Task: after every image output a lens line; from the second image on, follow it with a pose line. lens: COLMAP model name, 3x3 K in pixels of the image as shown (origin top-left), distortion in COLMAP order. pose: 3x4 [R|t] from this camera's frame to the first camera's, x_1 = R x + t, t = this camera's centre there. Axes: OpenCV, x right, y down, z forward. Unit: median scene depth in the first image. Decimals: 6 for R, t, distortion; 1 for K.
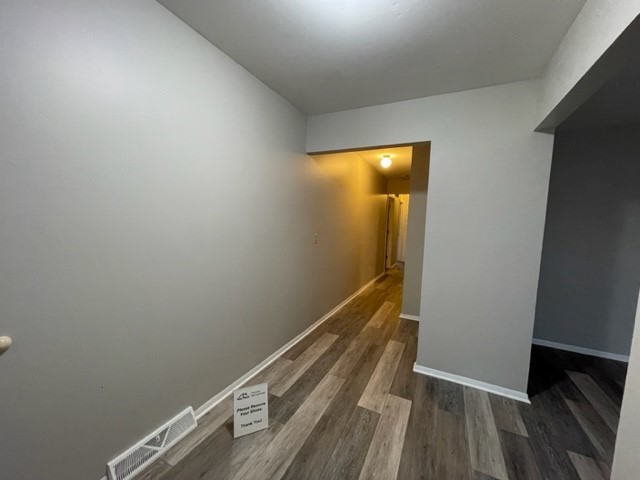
lens RADIAL K [[257.8, 0, 318.4], [0, 257.8, 241.0], [0, 0, 1]] dist [-0.003117, 0.000369]
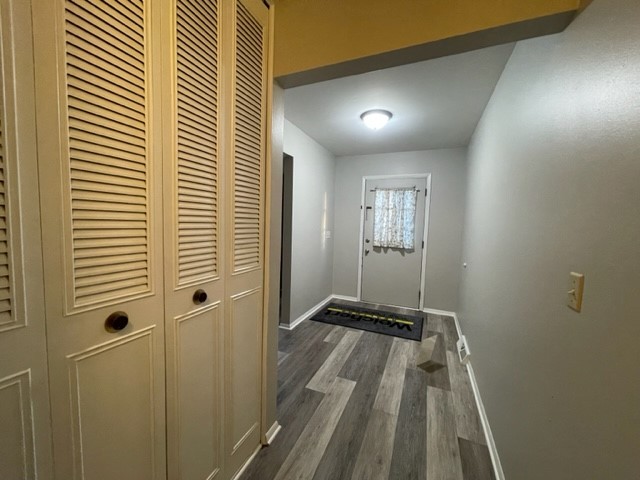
lens RADIAL K [[257.8, 0, 318.4], [0, 257.8, 241.0], [0, 0, 1]] dist [-0.003117, 0.000369]
pose [[-0.995537, -0.067481, -0.065967, 0.396591], [-0.076469, 0.986487, 0.144900, -0.111794], [0.055298, 0.149297, -0.987245, 1.837124]]
